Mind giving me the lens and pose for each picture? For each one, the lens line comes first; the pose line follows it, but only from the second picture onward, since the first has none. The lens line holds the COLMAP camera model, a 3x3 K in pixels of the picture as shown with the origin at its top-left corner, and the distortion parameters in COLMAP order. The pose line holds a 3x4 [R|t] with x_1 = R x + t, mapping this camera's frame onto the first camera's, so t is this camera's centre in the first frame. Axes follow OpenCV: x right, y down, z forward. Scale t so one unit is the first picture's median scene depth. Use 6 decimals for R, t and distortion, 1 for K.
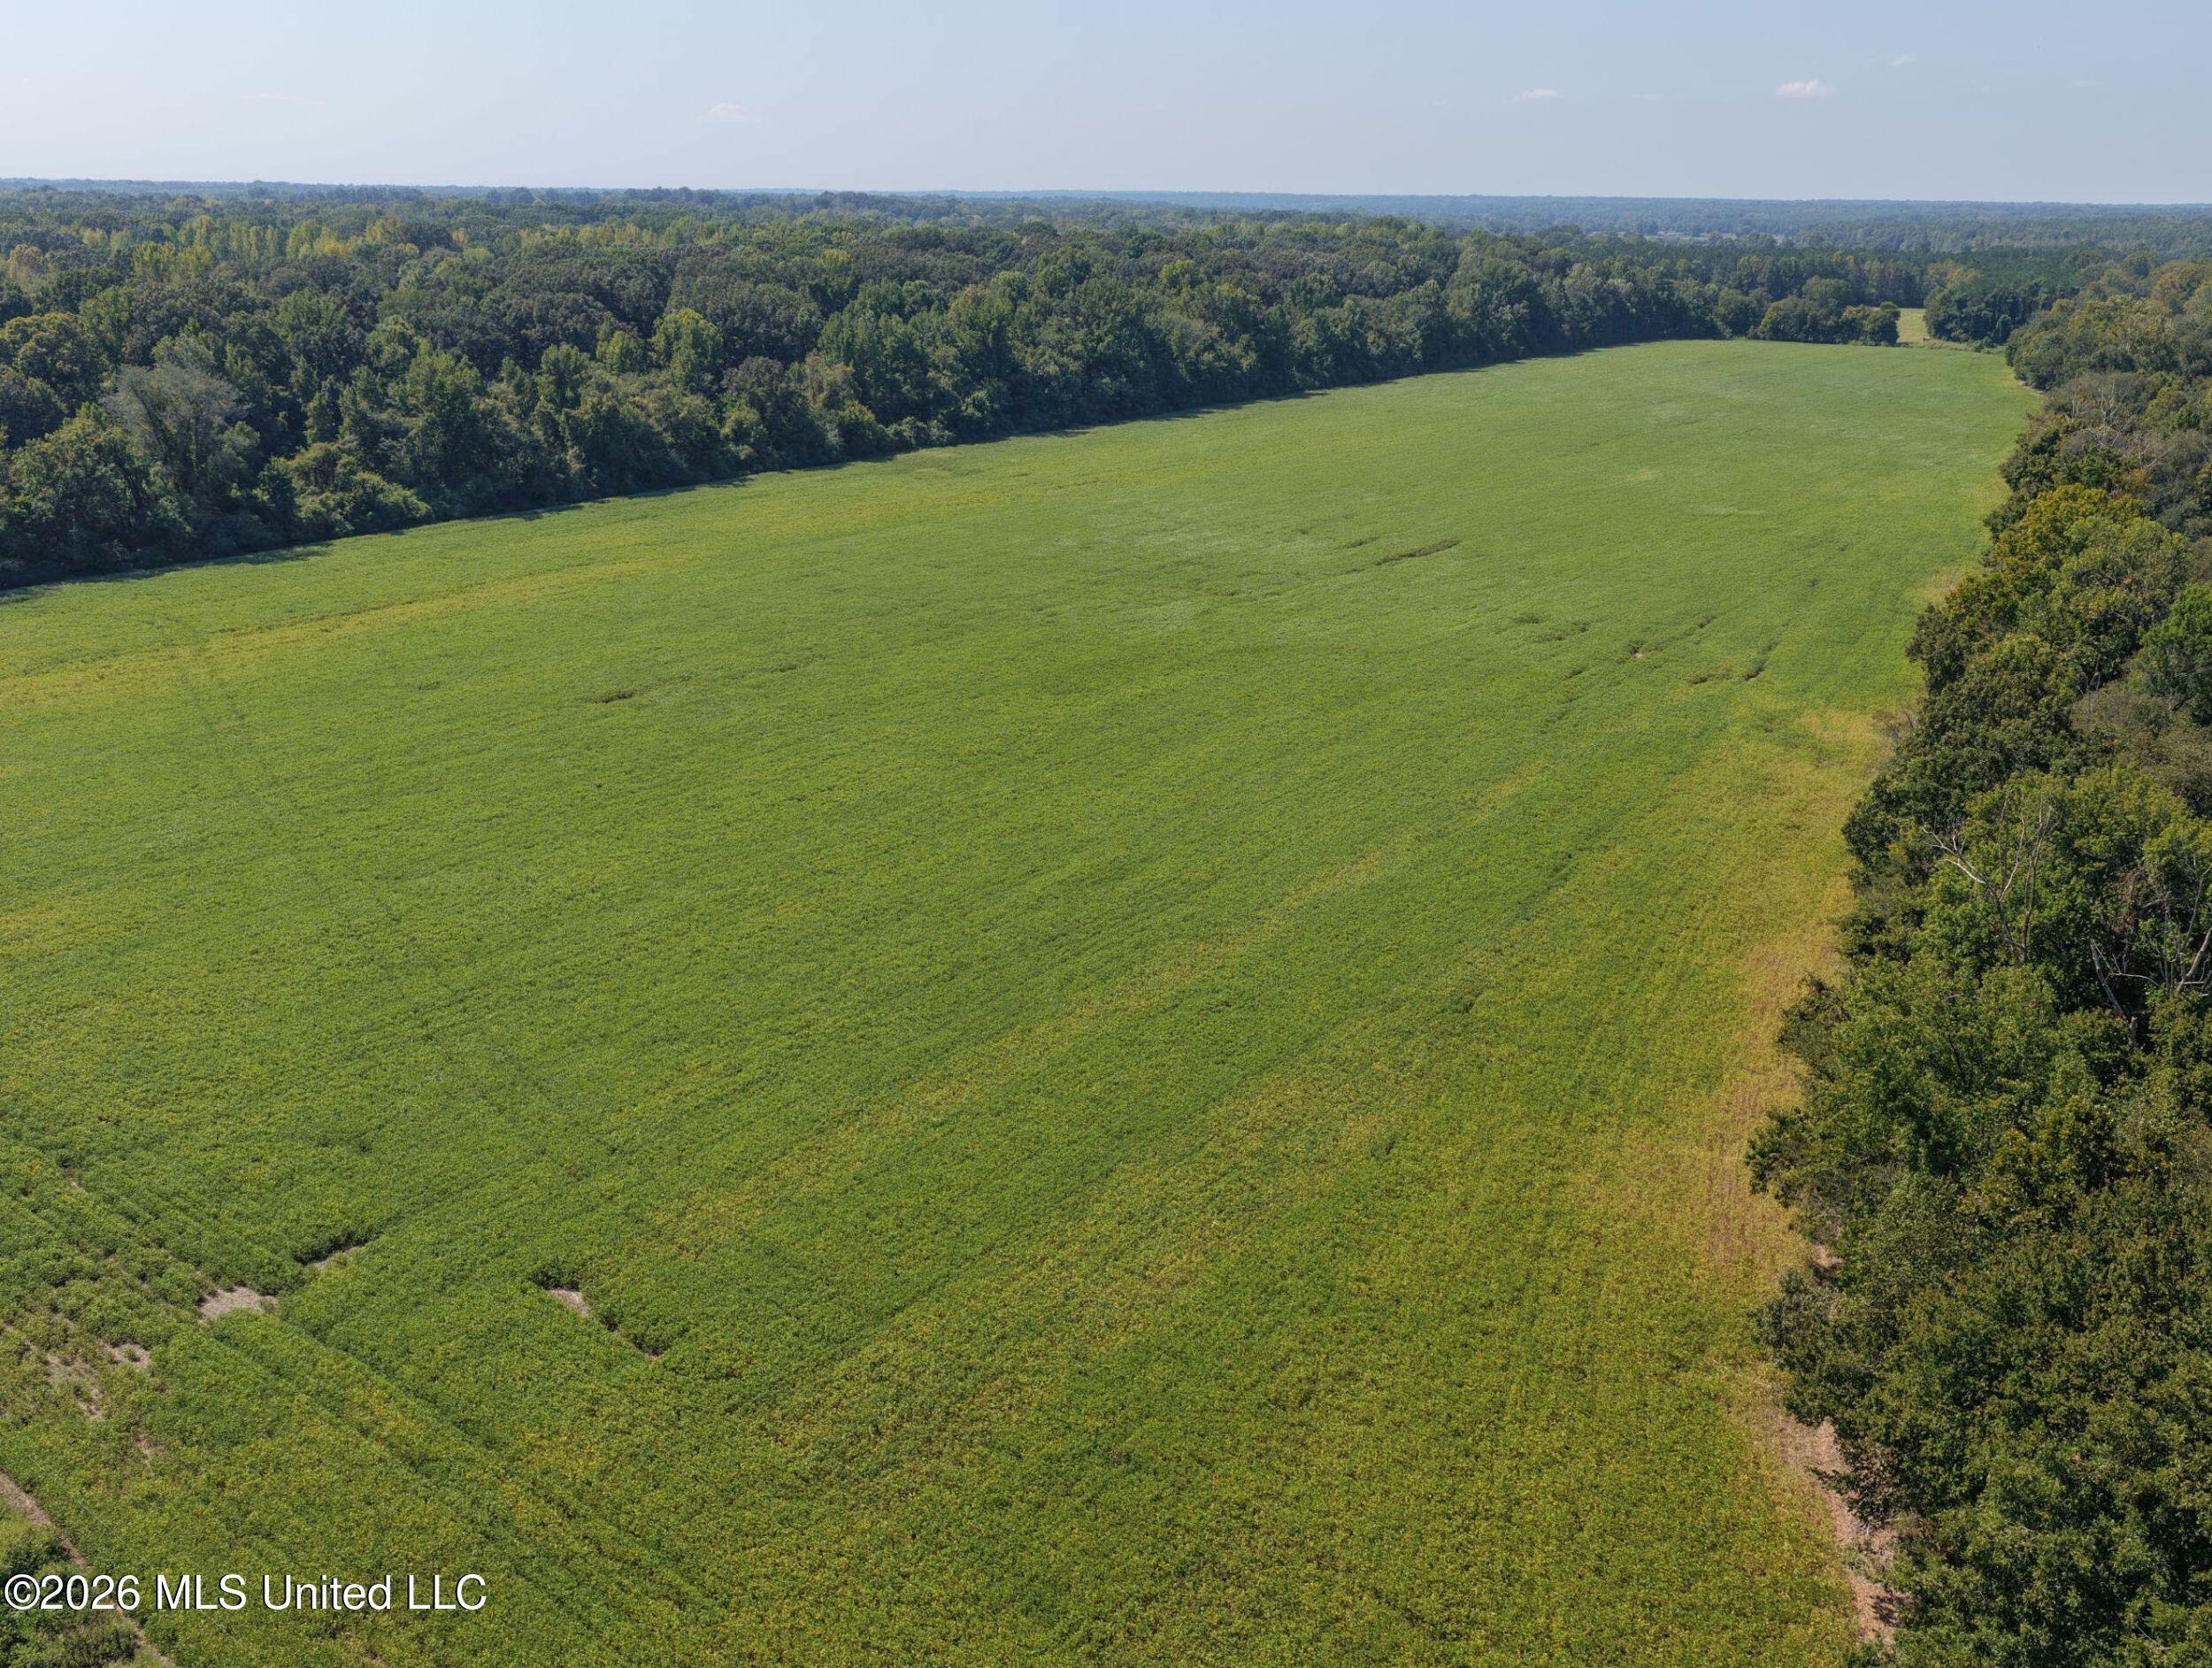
lens RADIAL K [[2011.0, 0, 1185.8], [0, 2011.0, 835.8], [0, 0, 1]] dist [-0.013713, 0.039439]
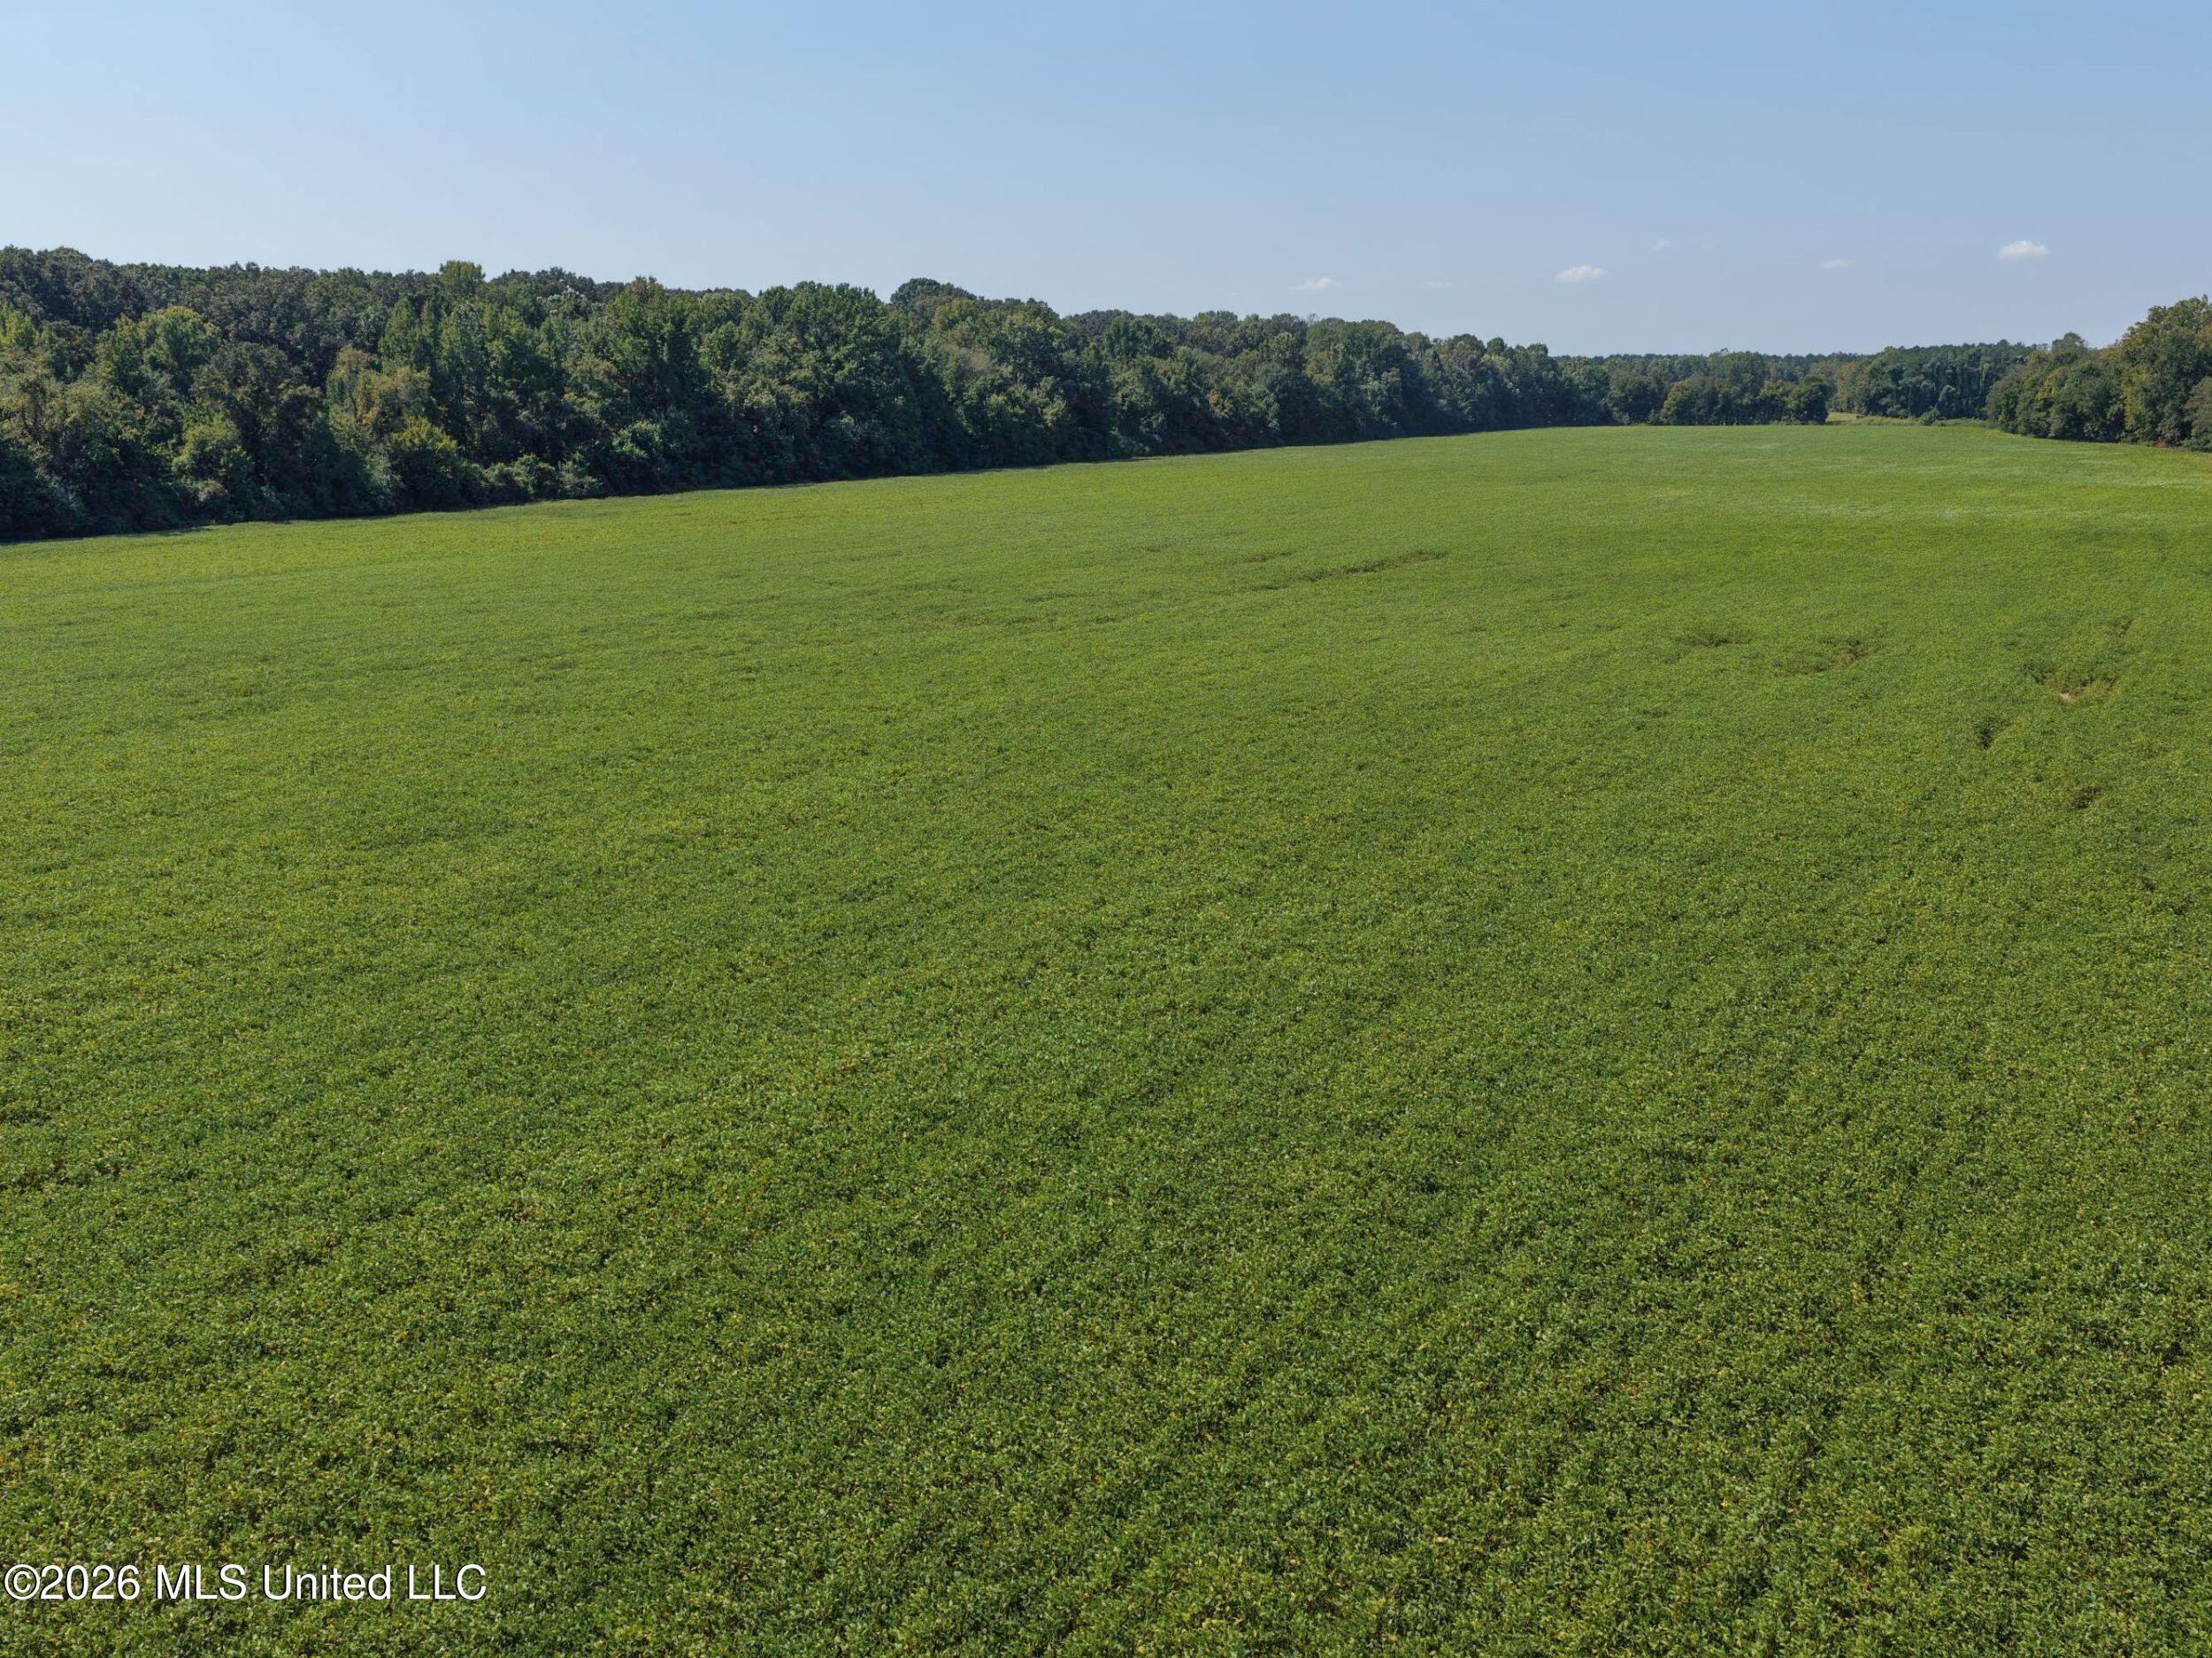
lens RADIAL K [[2008.3, 0, 1172.8], [0, 2008.3, 831.5], [0, 0, 1]] dist [-0.004214, 0.005818]
pose [[0.996159, -0.039618, 0.078089, 0.014148], [0.046547, 0.994943, -0.089005, -0.021148], [-0.074168, 0.092298, 0.992965, 0.358250]]
